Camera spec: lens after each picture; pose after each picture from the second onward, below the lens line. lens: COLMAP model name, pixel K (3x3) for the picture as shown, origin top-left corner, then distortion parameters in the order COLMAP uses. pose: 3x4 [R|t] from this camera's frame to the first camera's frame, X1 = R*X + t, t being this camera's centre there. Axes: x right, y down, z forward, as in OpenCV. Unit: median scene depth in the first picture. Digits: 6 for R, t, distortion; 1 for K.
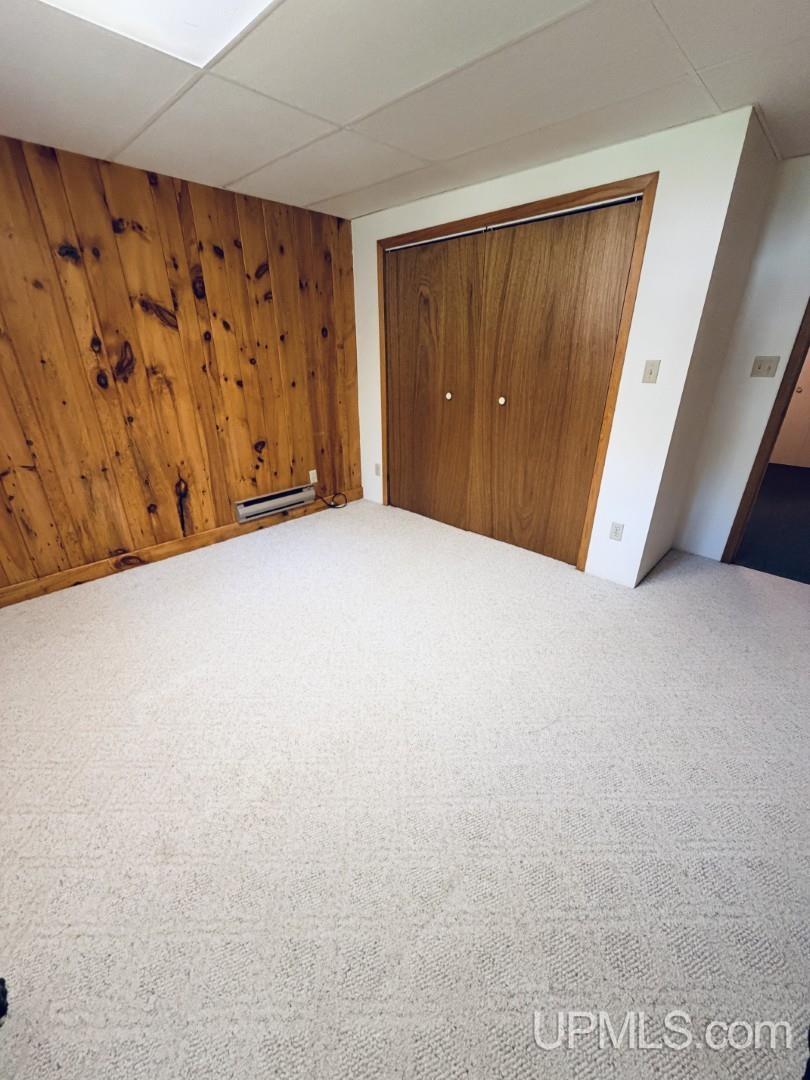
lens RADIAL K [[429.6, 0, 404.8], [0, 429.6, 538.0], [0, 0, 1]] dist [-0.000385, -0.000365]
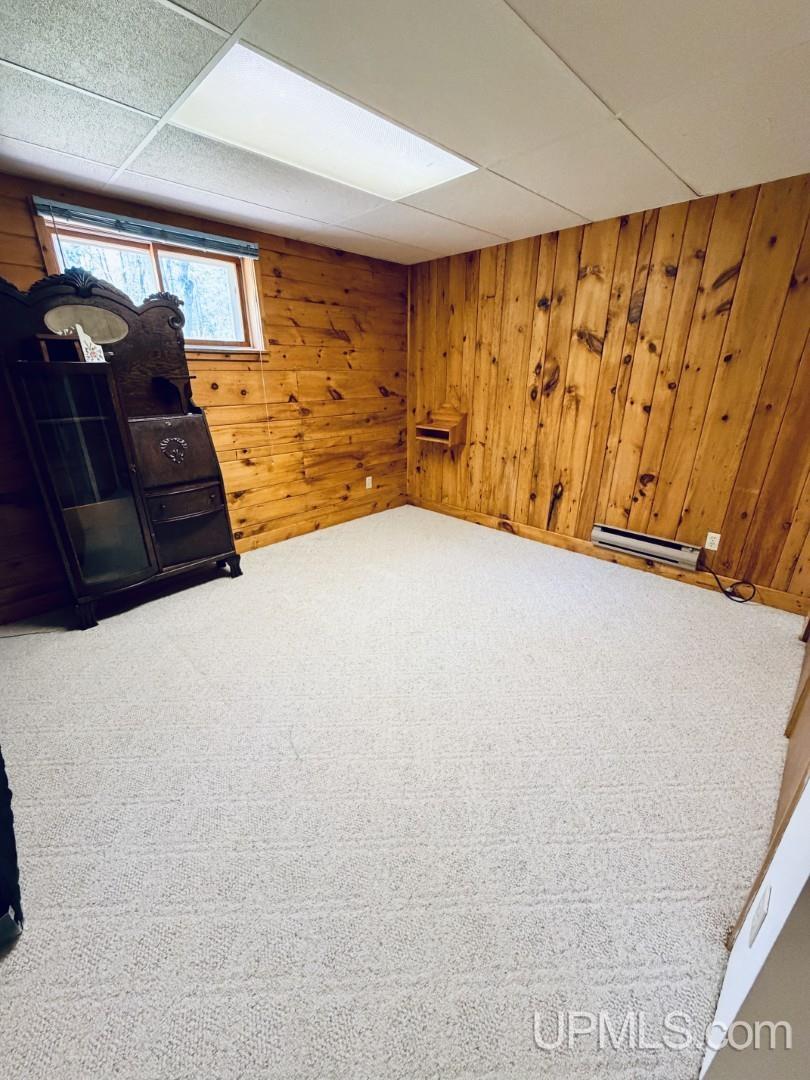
lens RADIAL K [[429.6, 0, 404.8], [0, 429.6, 538.0], [0, 0, 1]] dist [-0.000385, -0.000365]
pose [[-0.009157, 0.364177, -0.931285, 0.604079], [-0.403471, 0.850802, 0.336671, -0.230207], [0.914947, 0.378829, 0.139144, 0.514091]]
